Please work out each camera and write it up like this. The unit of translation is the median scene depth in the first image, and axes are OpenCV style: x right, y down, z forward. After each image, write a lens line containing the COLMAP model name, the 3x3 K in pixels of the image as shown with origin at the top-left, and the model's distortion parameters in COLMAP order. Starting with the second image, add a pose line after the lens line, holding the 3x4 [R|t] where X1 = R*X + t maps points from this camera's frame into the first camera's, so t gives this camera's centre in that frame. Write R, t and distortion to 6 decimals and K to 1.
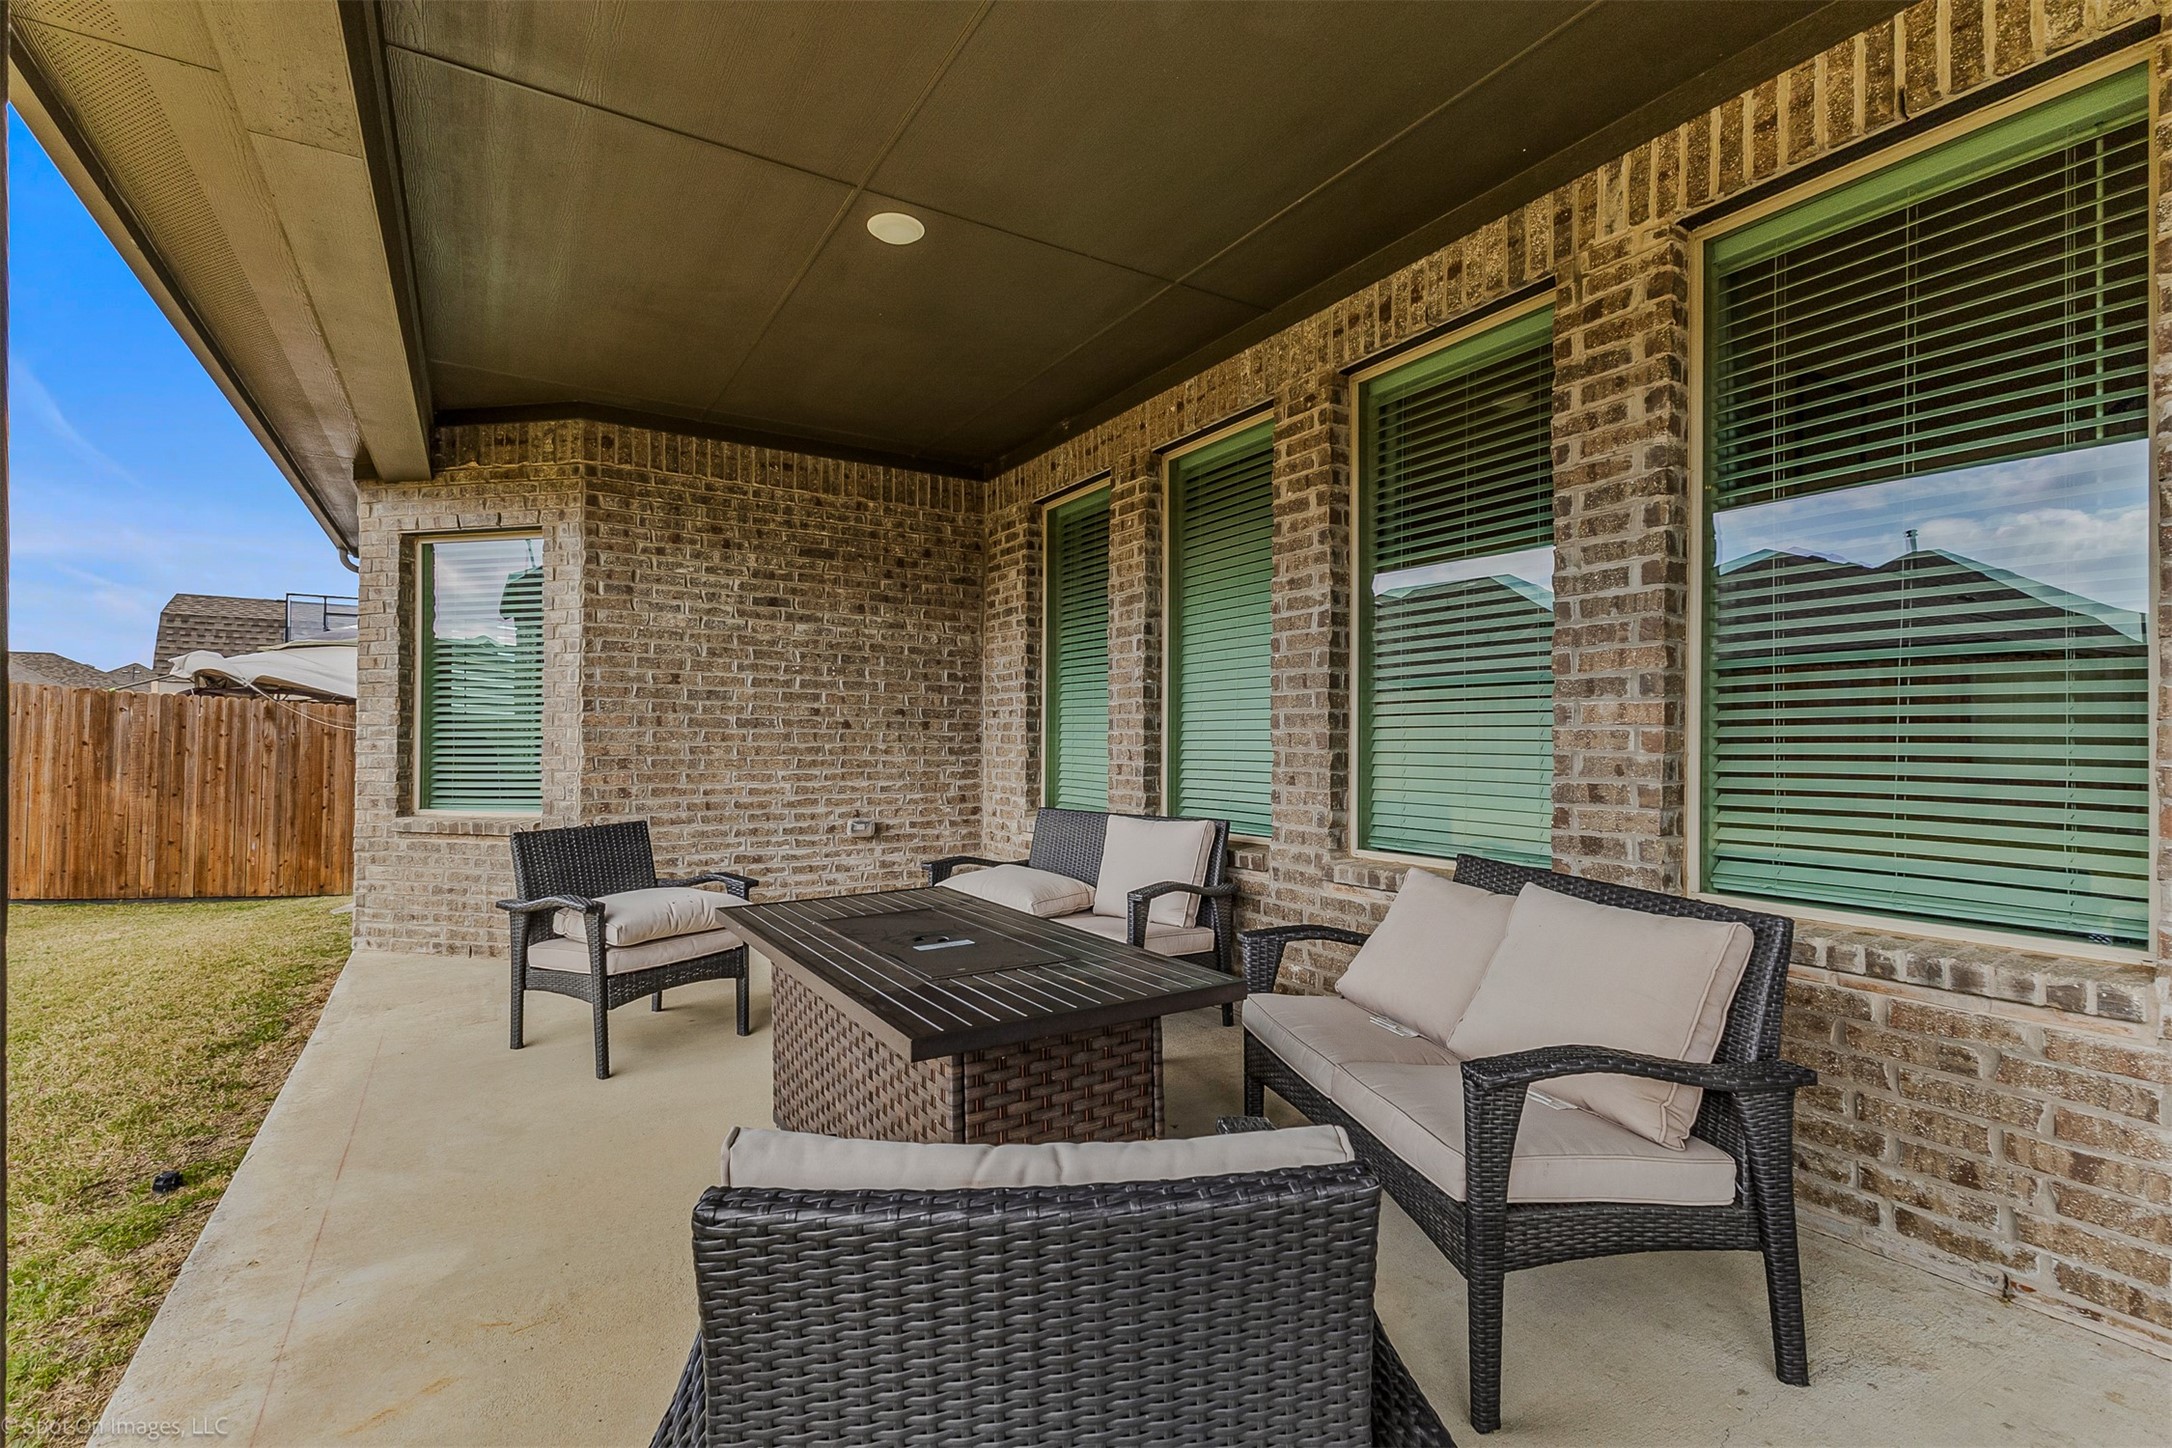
lens RADIAL K [[982.0, 0, 1086.5], [0, 982.0, 727.8], [0, 0, 1]] dist [0.003176, -0.002290]
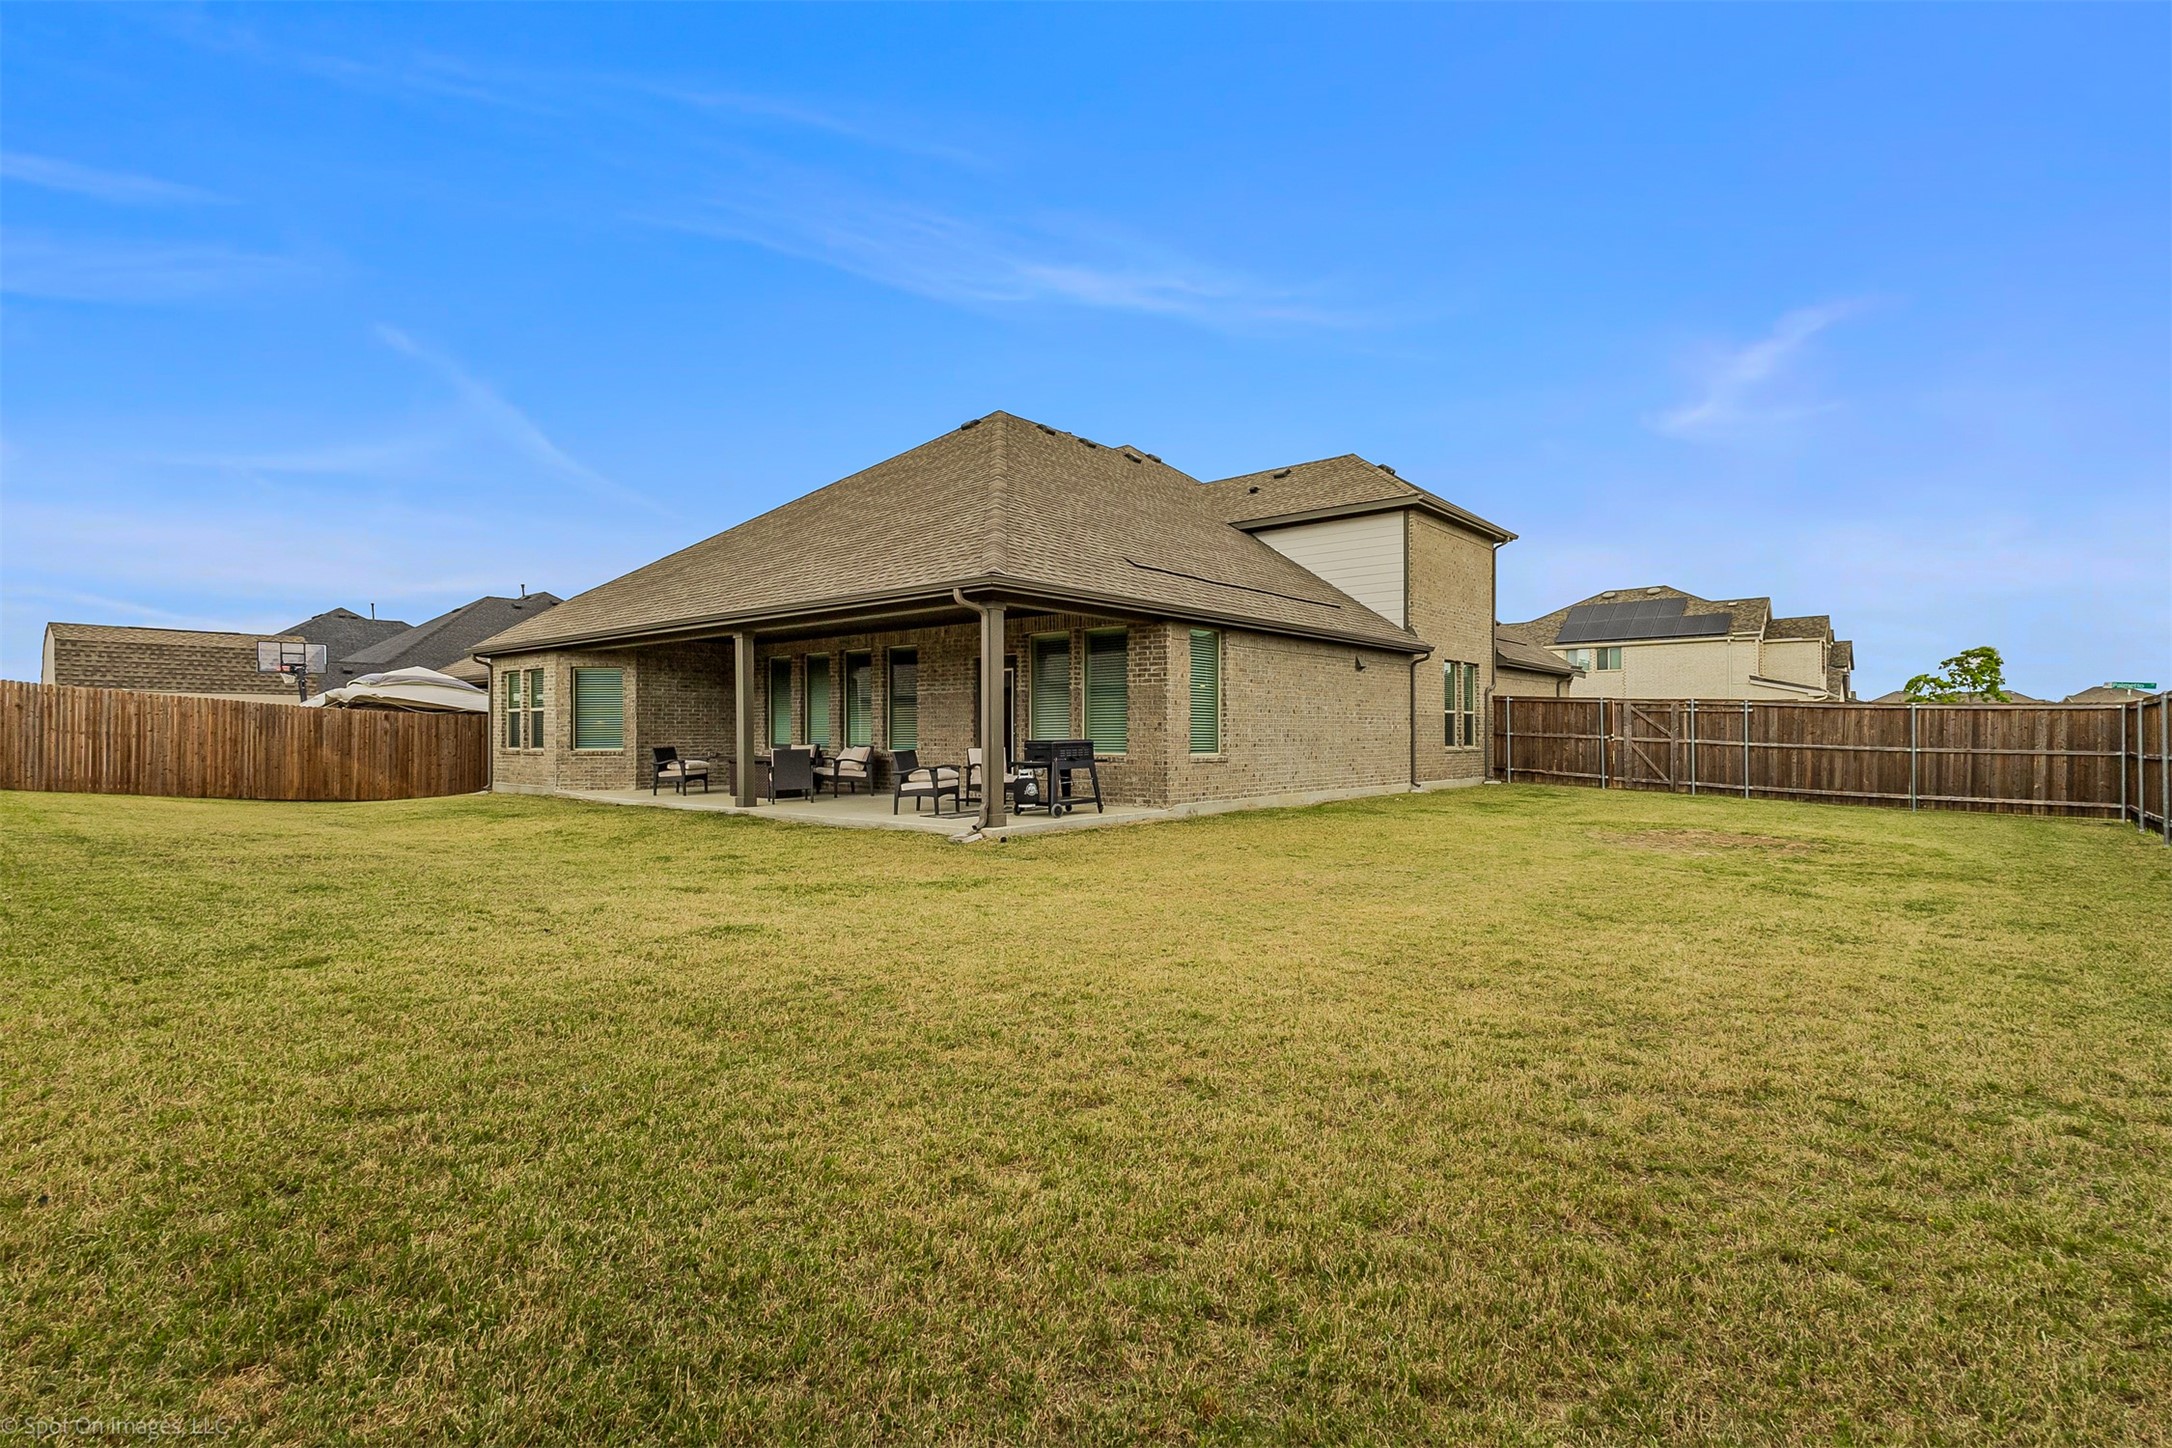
lens RADIAL K [[982.0, 0, 1092.5], [0, 982.0, 727.7], [0, 0, 1]] dist [0.003176, -0.002290]
pose [[0.941259, -0.006462, 0.337623, -0.114282], [0.002109, 0.999910, 0.013258, -0.021918], [-0.337678, -0.011767, 0.941188, -2.076701]]
